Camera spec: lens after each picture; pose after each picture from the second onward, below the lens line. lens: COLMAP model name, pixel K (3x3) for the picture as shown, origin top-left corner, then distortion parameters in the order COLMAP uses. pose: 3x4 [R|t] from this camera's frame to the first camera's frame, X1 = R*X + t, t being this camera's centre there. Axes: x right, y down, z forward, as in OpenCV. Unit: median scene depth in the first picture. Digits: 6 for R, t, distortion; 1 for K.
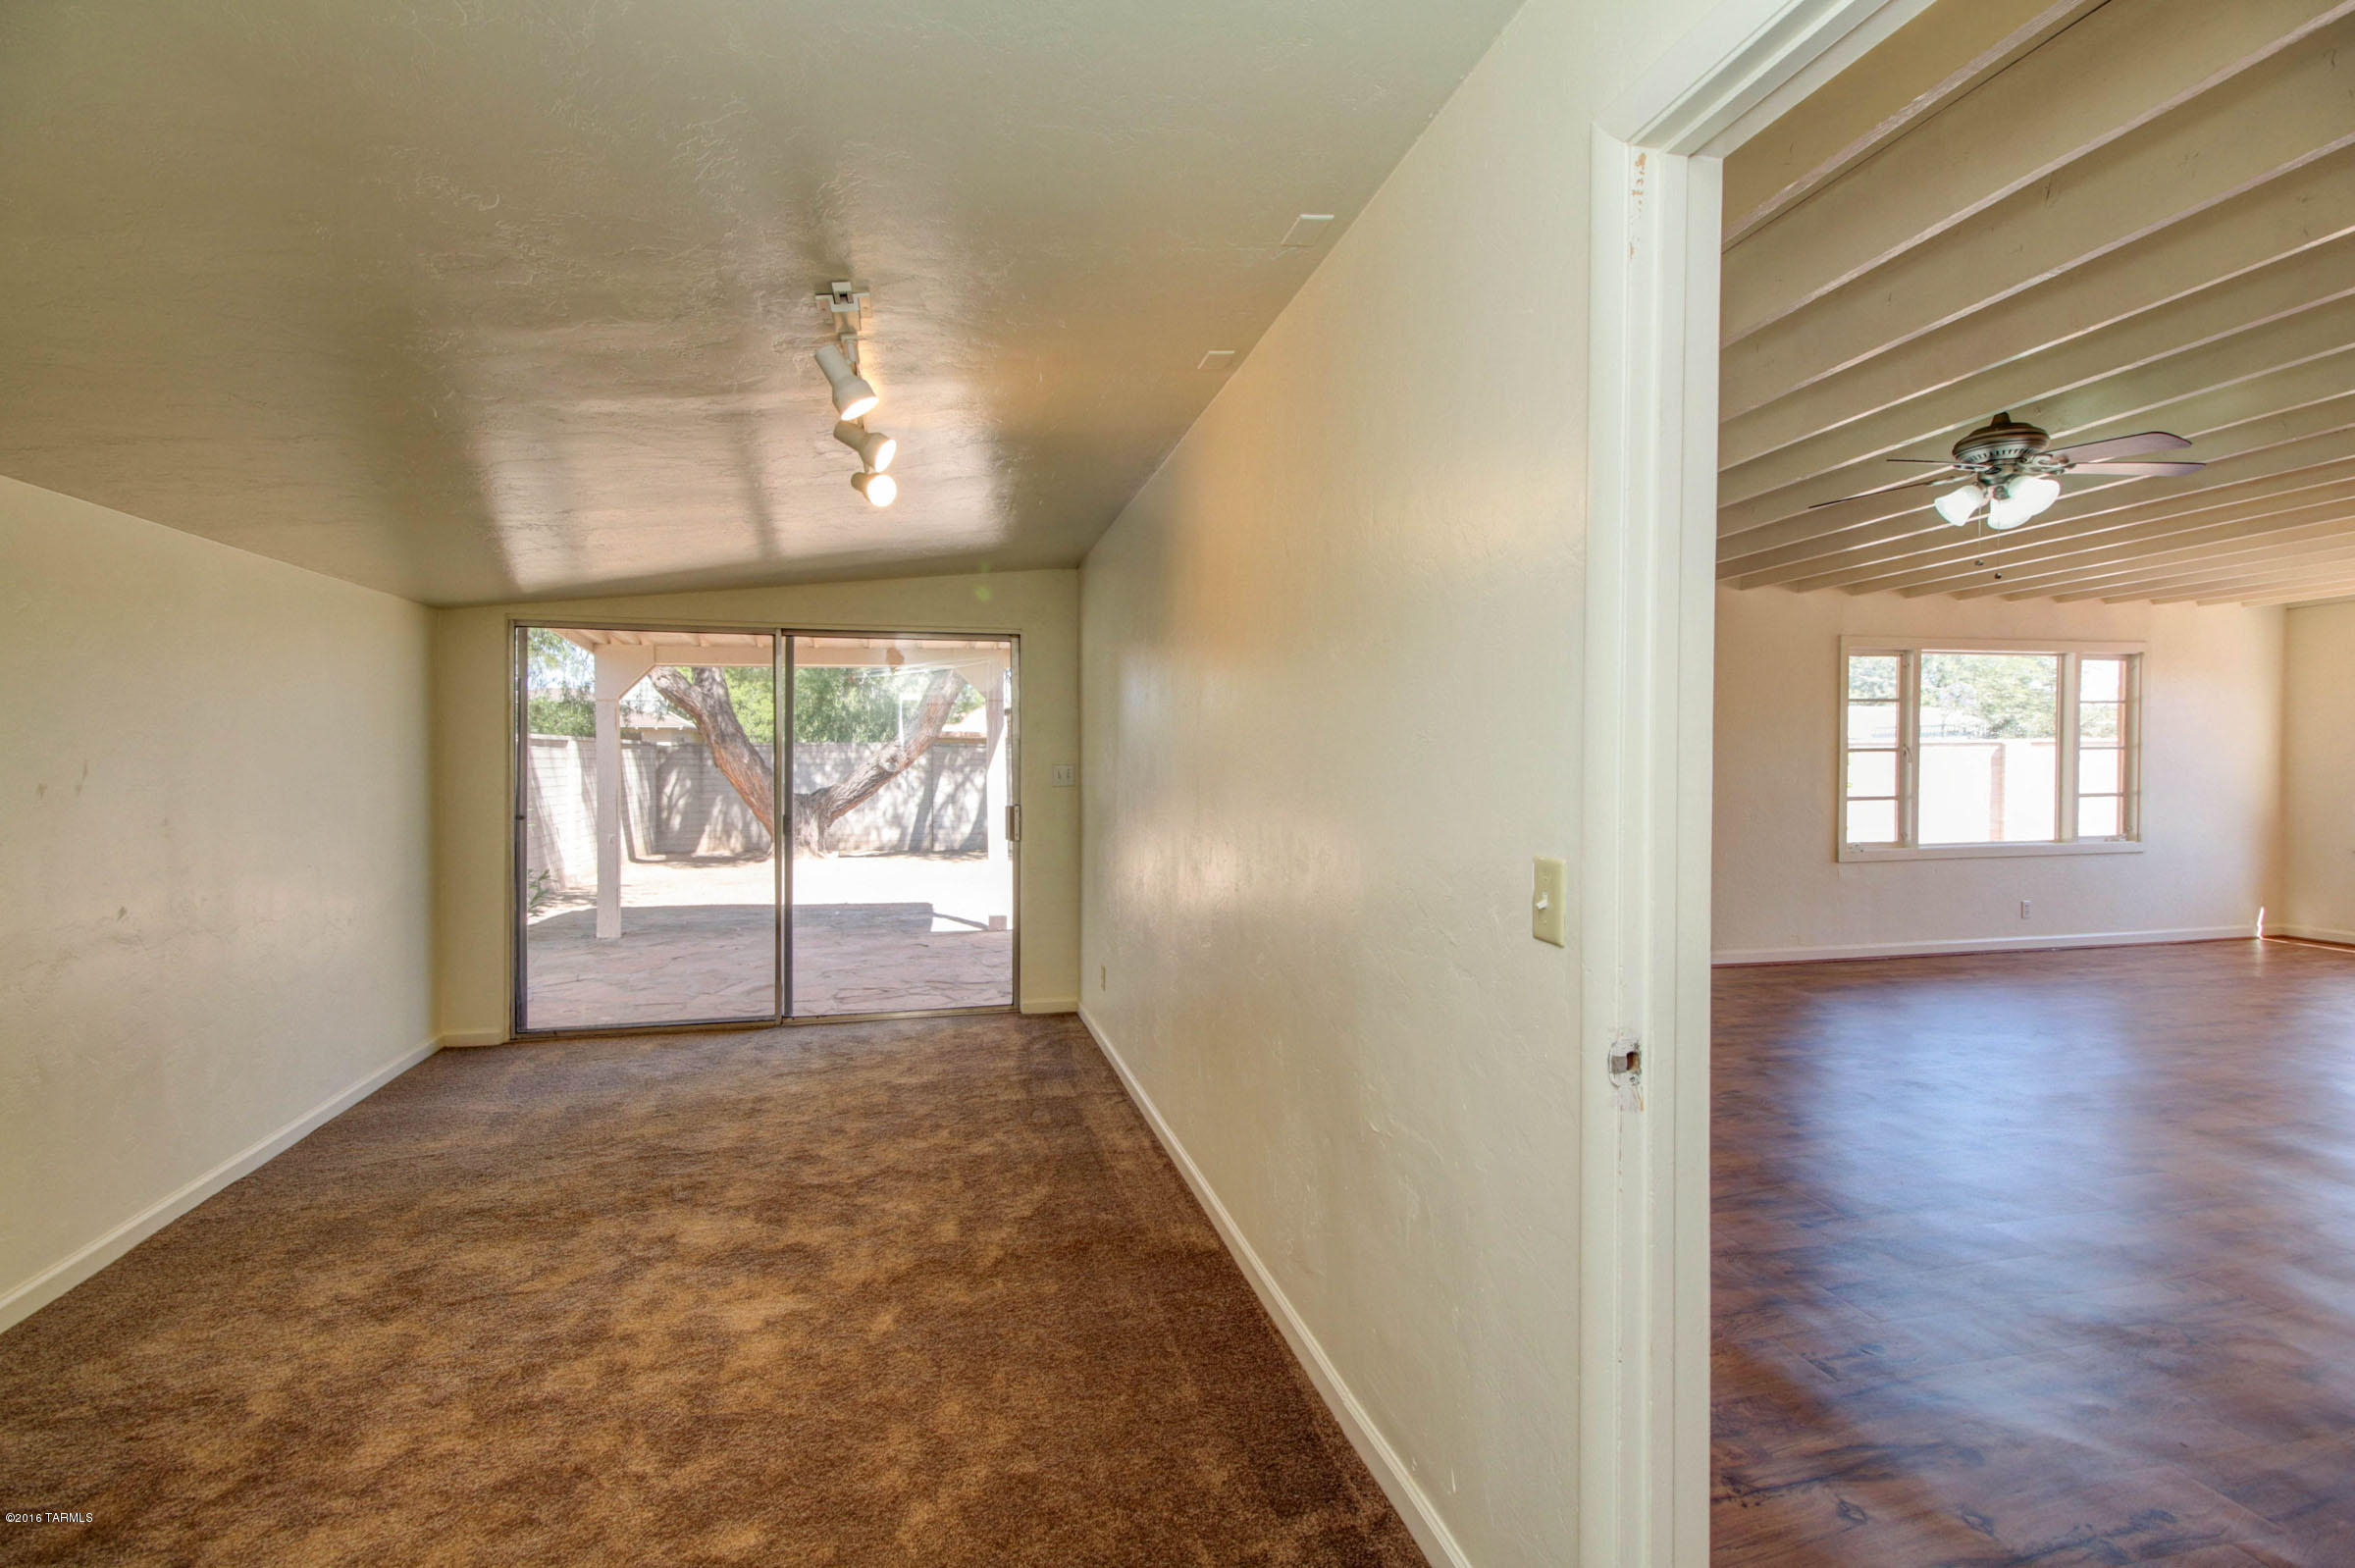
lens RADIAL K [[1079.3, 0, 1172.2], [0, 1079.3, 782.2], [0, 0, 1]] dist [0.023604, -0.012810]
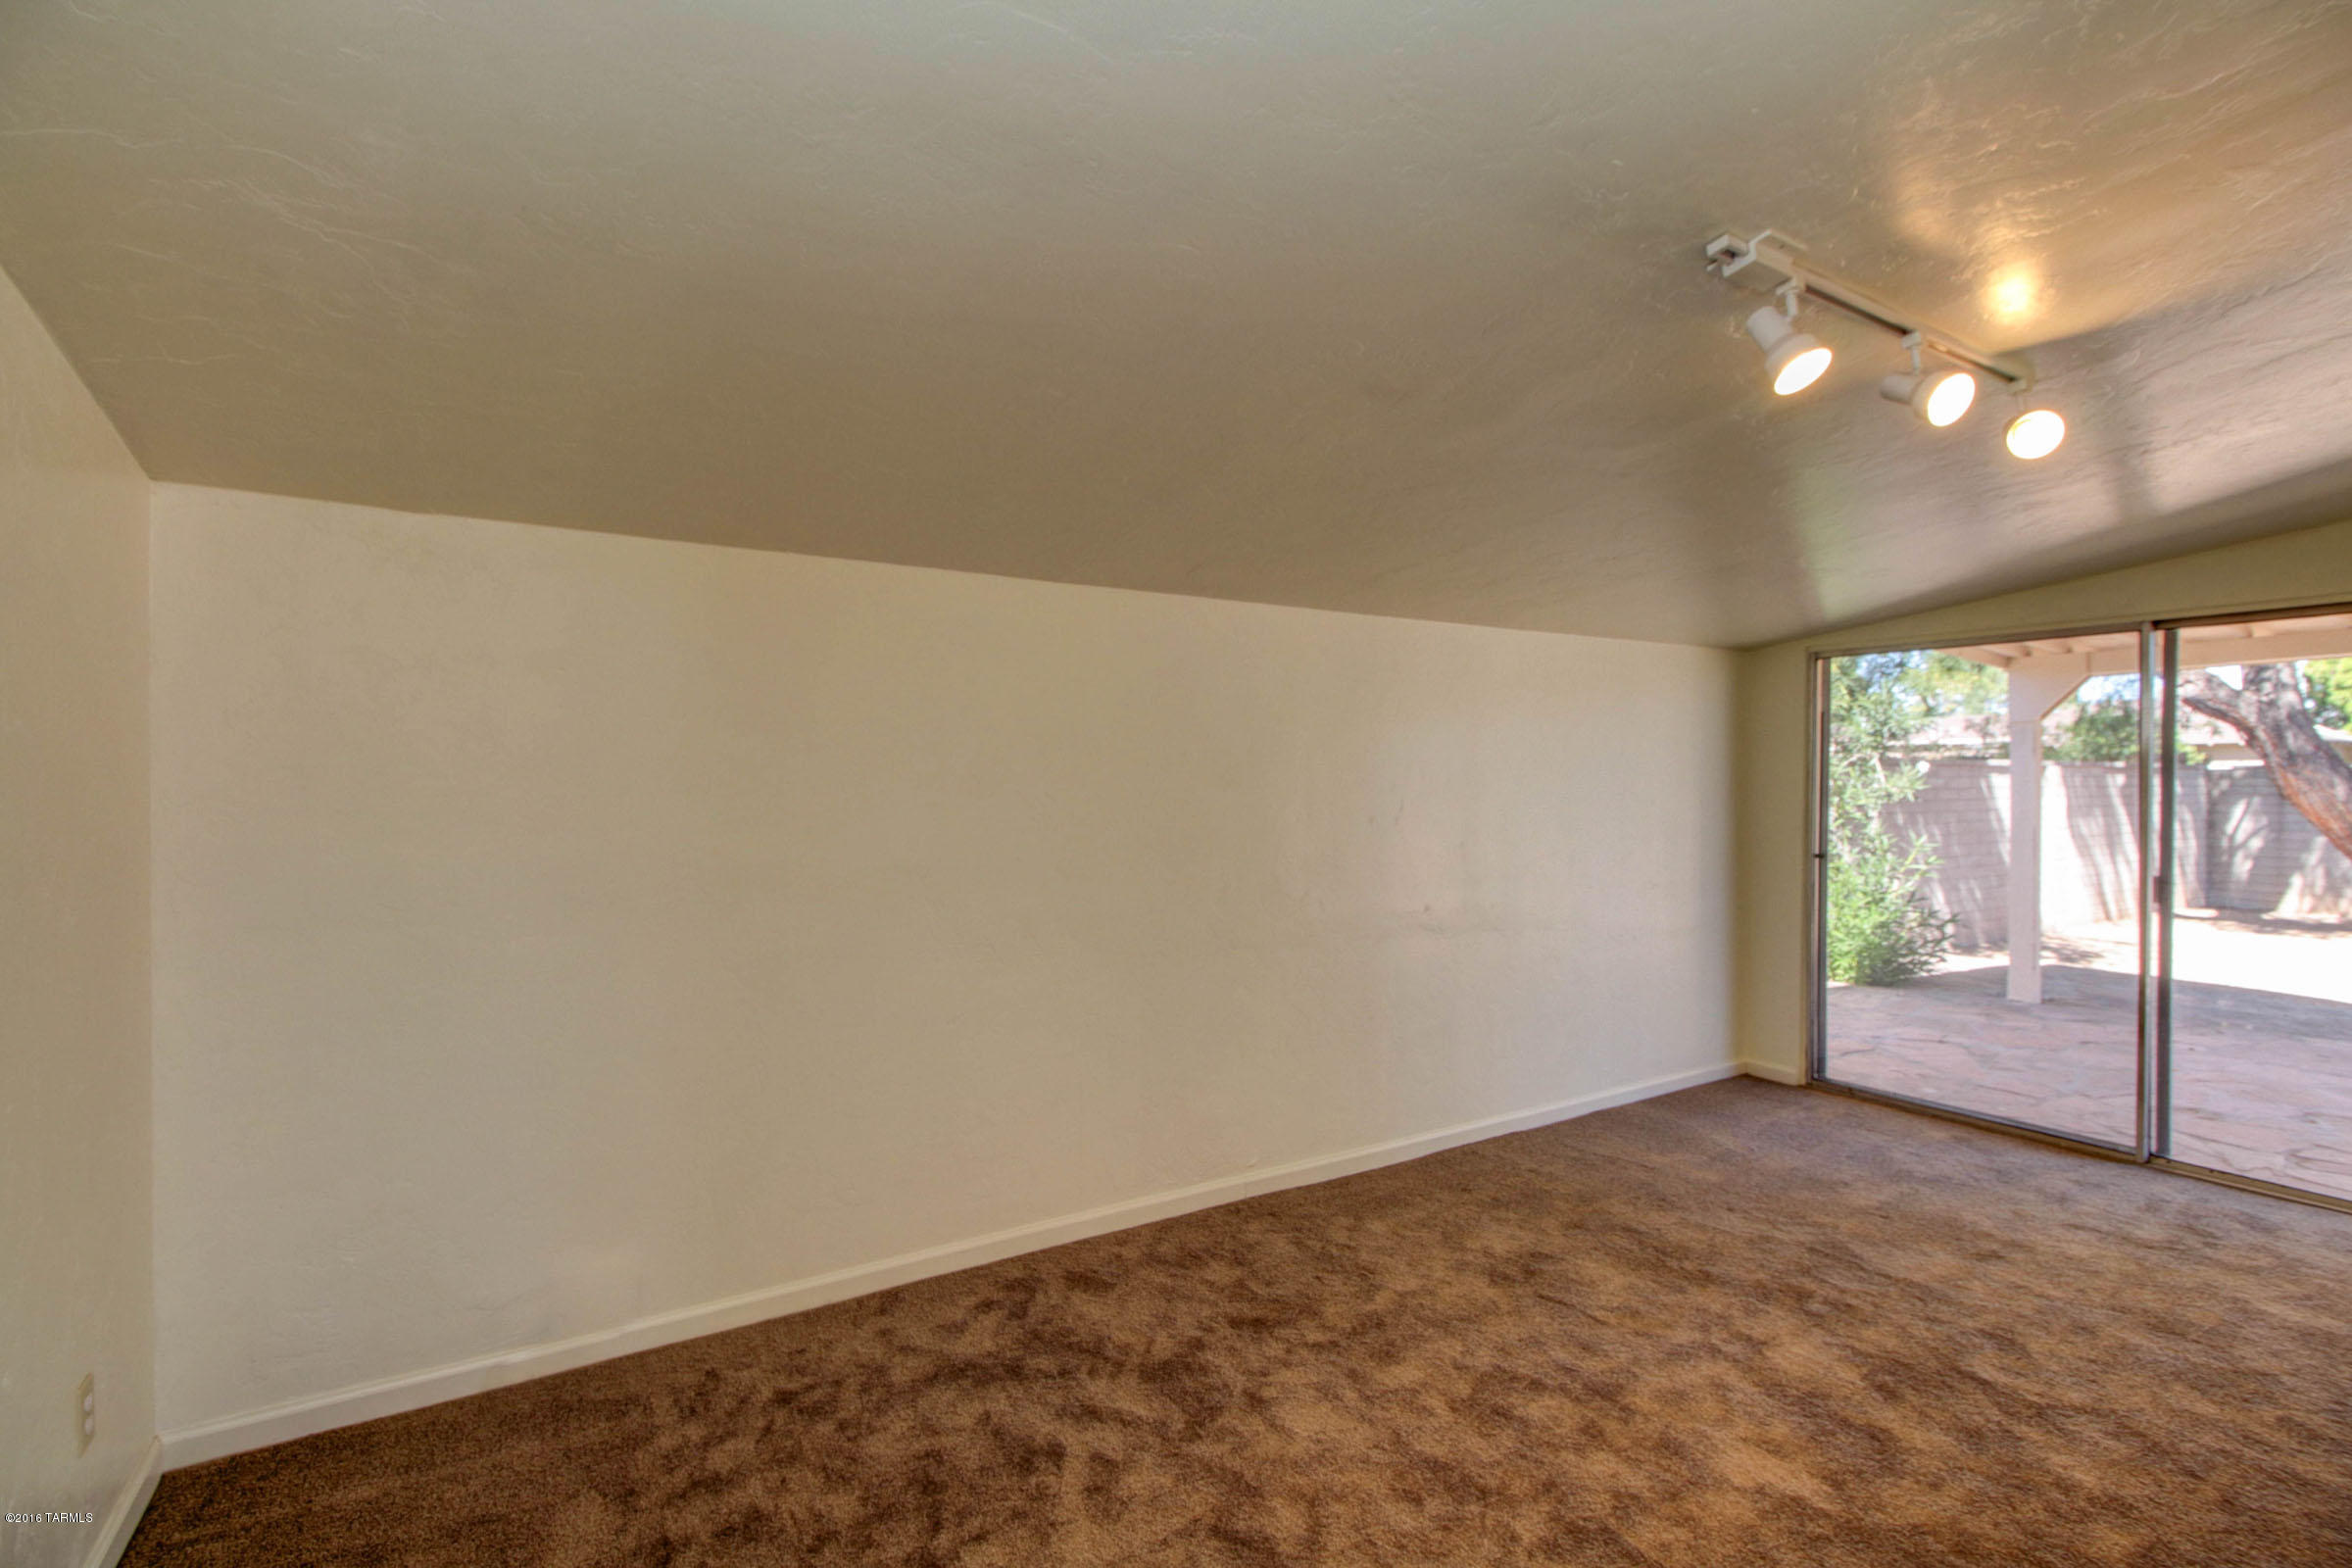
lens RADIAL K [[1078.0, 0, 1160.9], [0, 1078.0, 791.5], [0, 0, 1]] dist [0.023604, -0.012810]
pose [[0.306295, 0.009449, -0.951890, 0.197126], [-0.021191, 0.999771, 0.003106, -0.022211], [0.951701, 0.019221, 0.306425, 0.210038]]
